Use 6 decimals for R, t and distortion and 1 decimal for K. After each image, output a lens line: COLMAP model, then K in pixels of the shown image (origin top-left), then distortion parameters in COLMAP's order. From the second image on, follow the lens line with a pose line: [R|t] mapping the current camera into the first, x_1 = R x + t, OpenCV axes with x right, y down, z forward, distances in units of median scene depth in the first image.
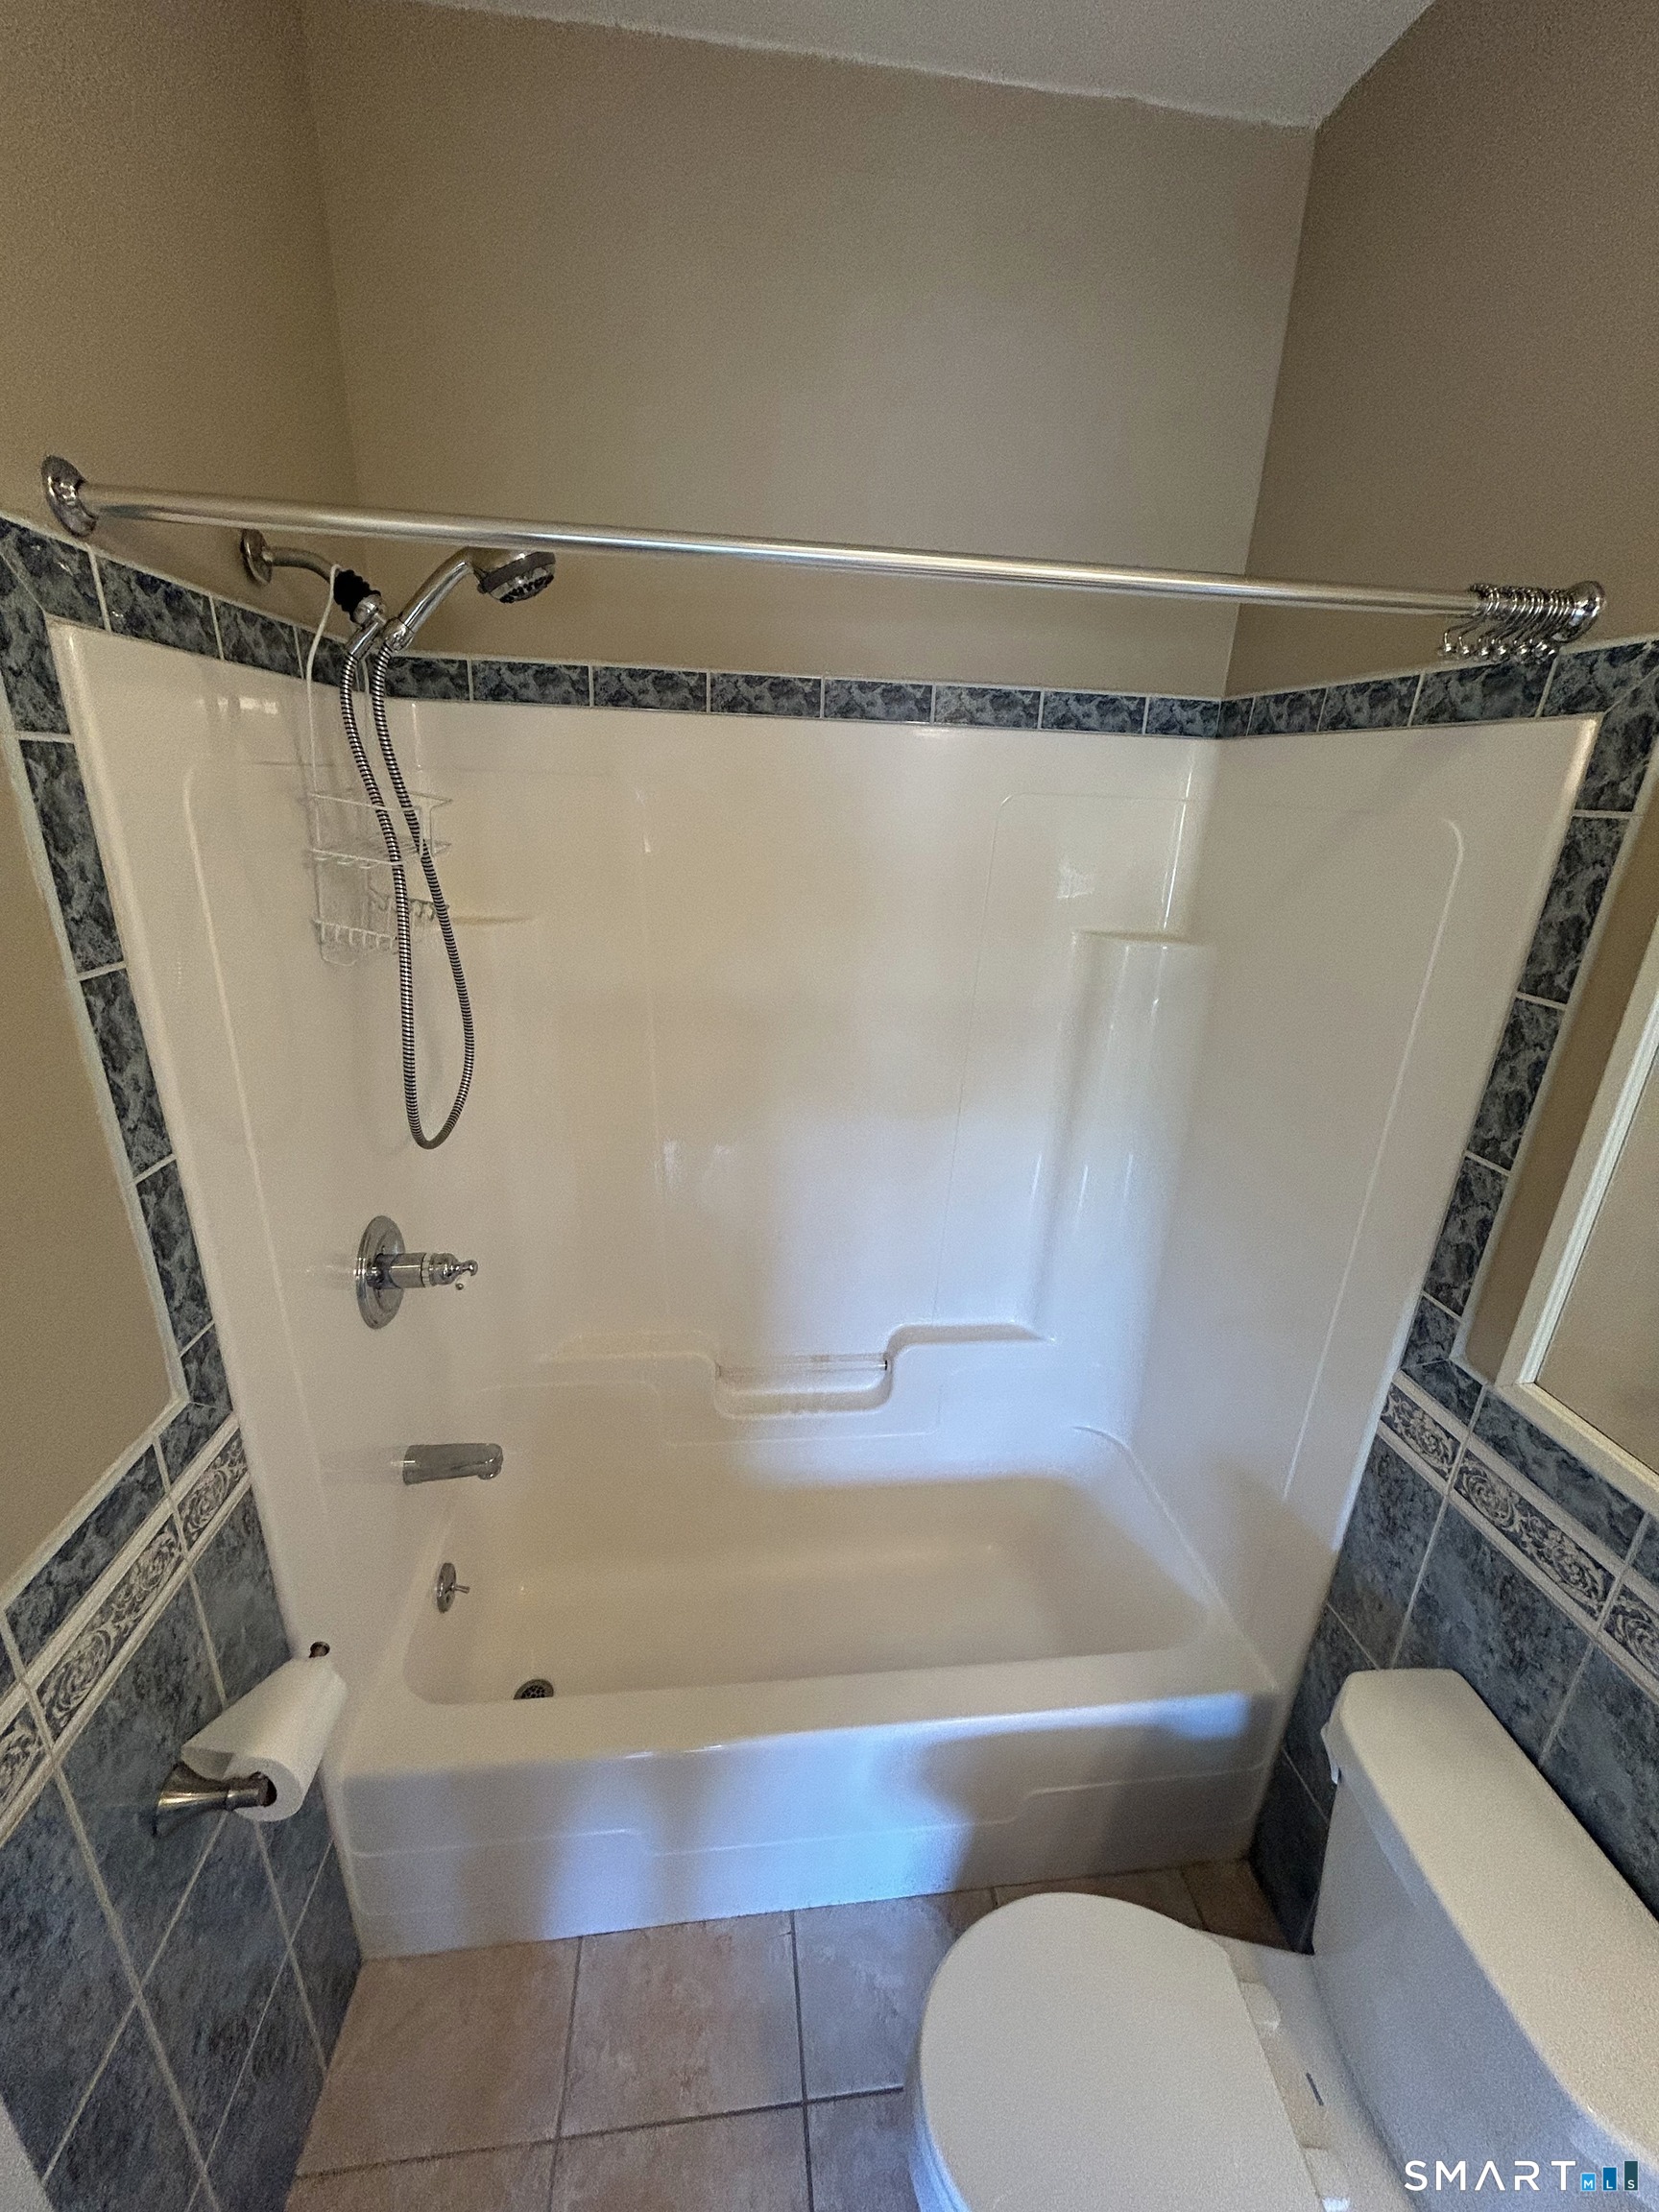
lens RADIAL K [[896.6, 0, 825.5], [0, 896.6, 1100.2], [0, 0, 1]] dist [0.001281, 0.000485]
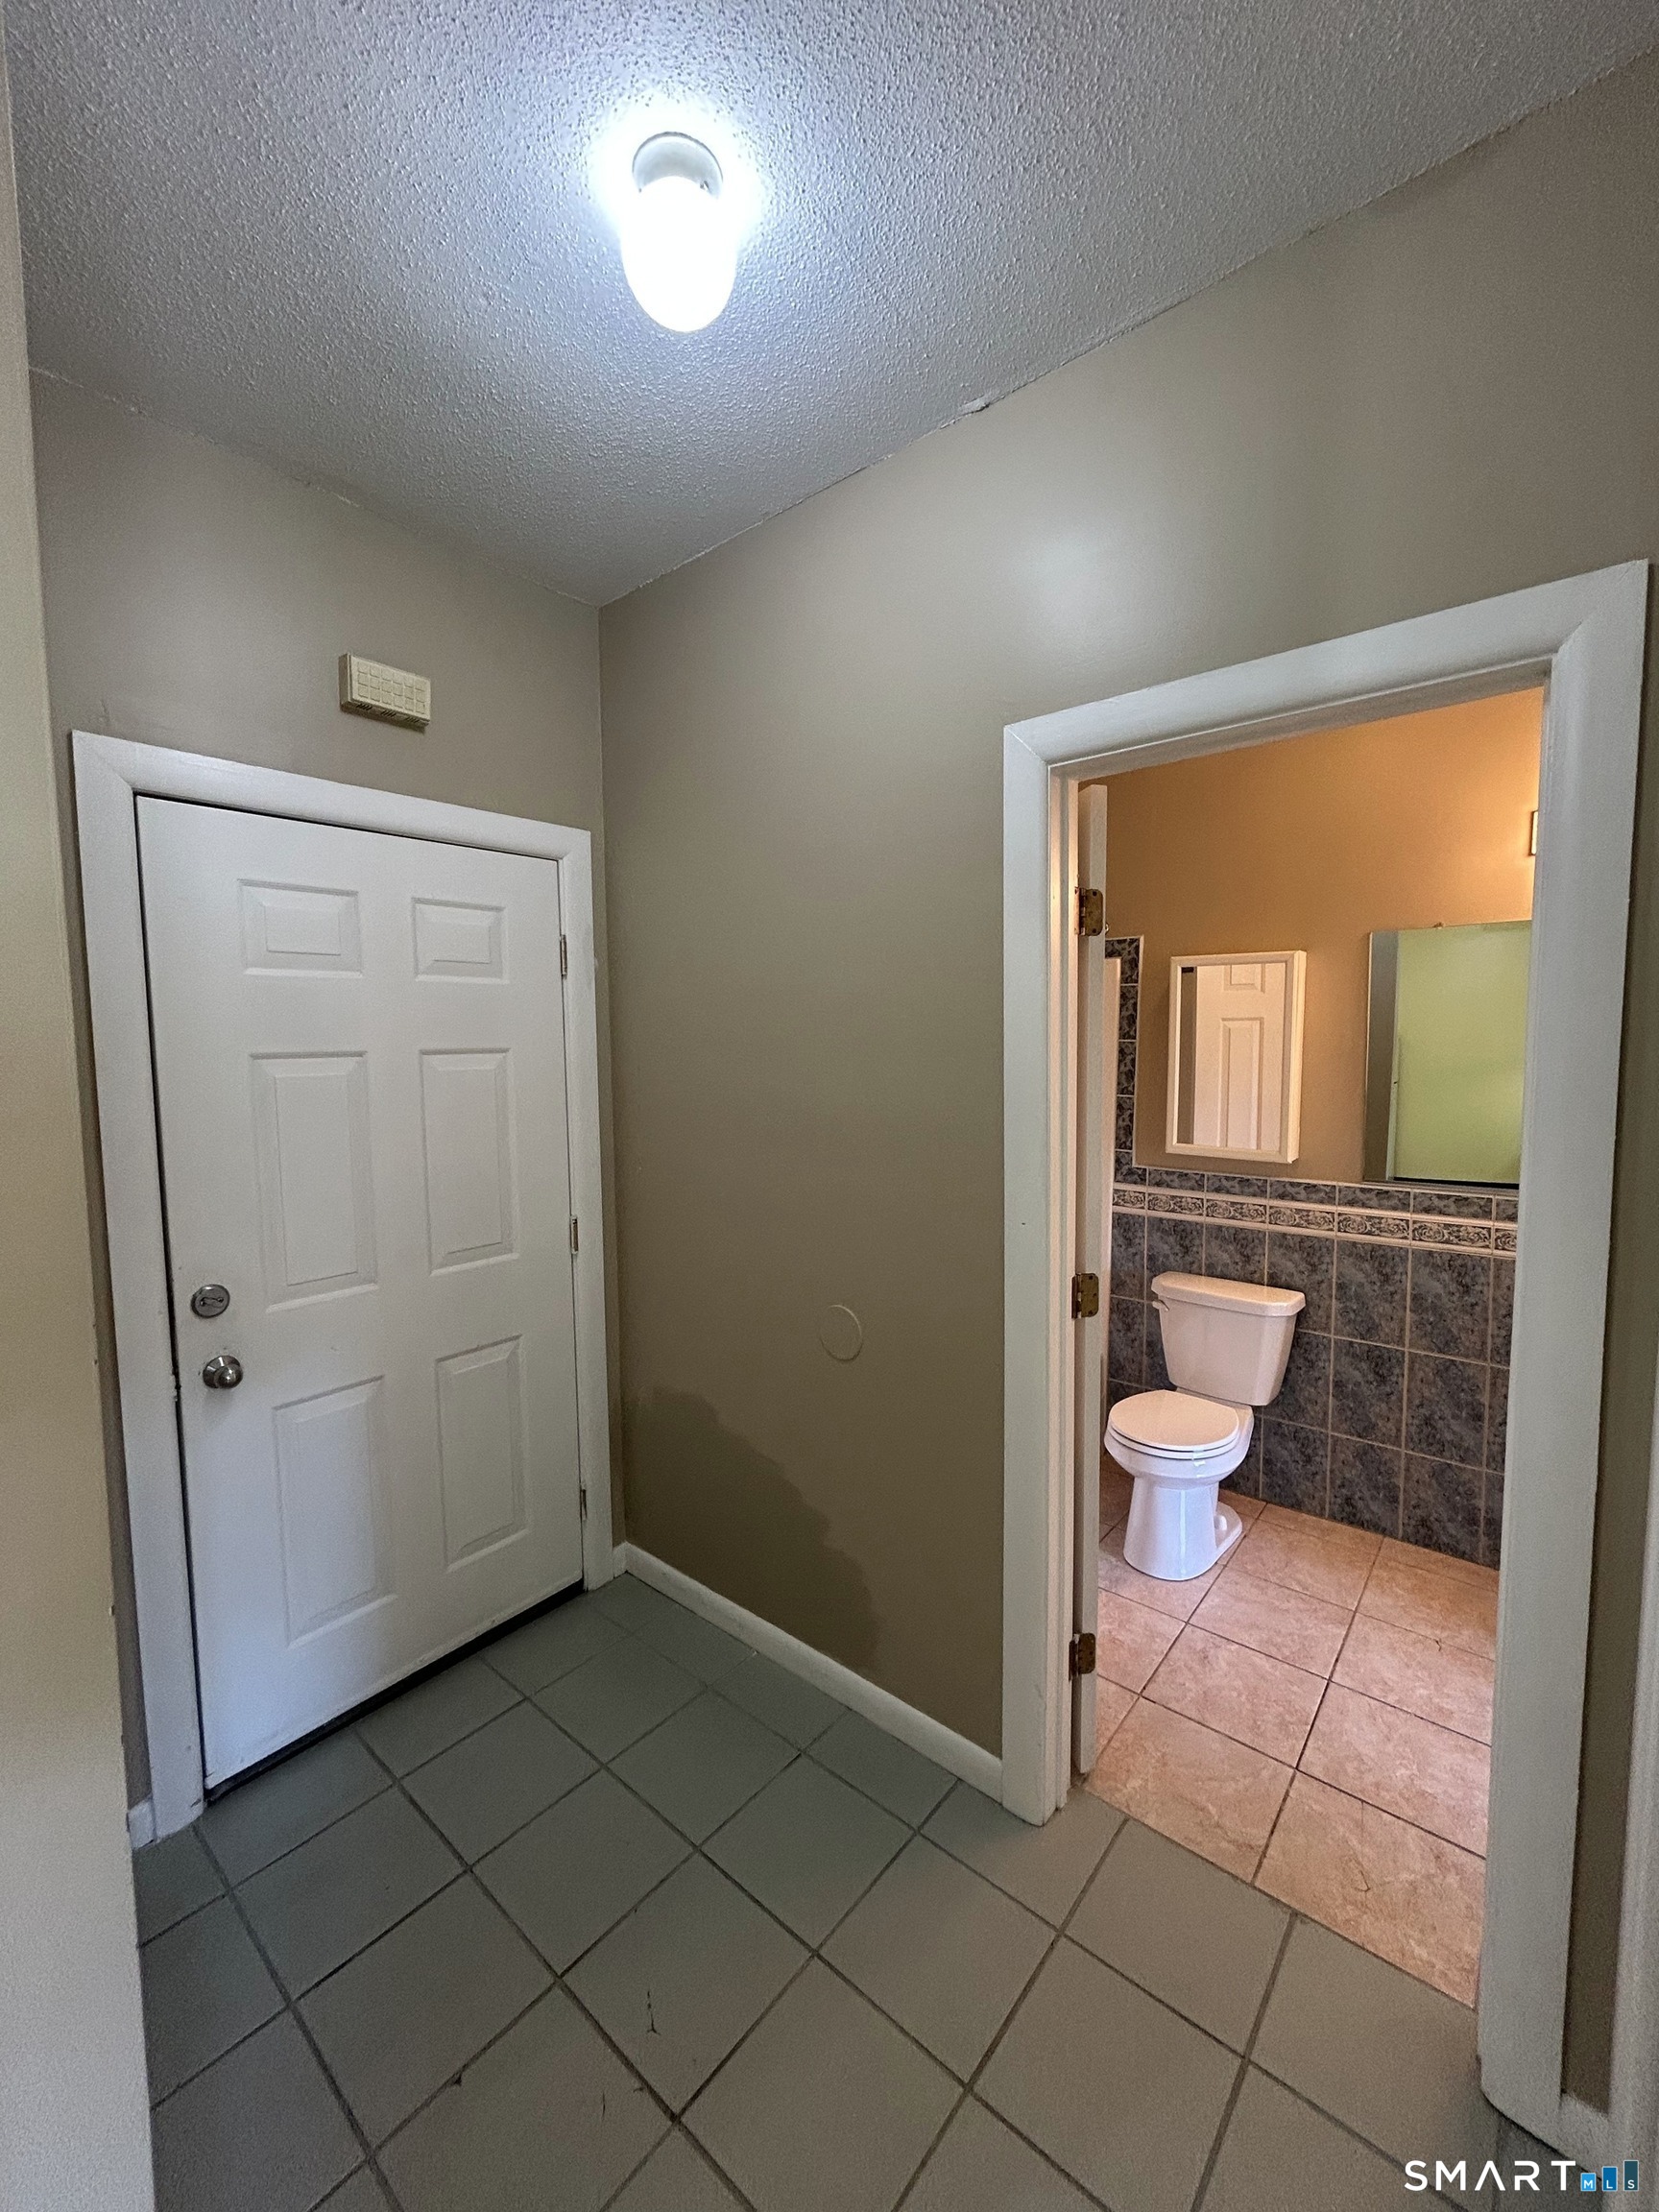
lens RADIAL K [[896.6, 0, 838.0], [0, 896.6, 1107.1], [0, 0, 1]] dist [0.001281, 0.000485]
pose [[0.716639, -0.089546, 0.691672, -1.760028], [0.256432, 0.956088, -0.141909, 0.246623], [-0.648592, 0.279065, 0.708132, -0.425268]]
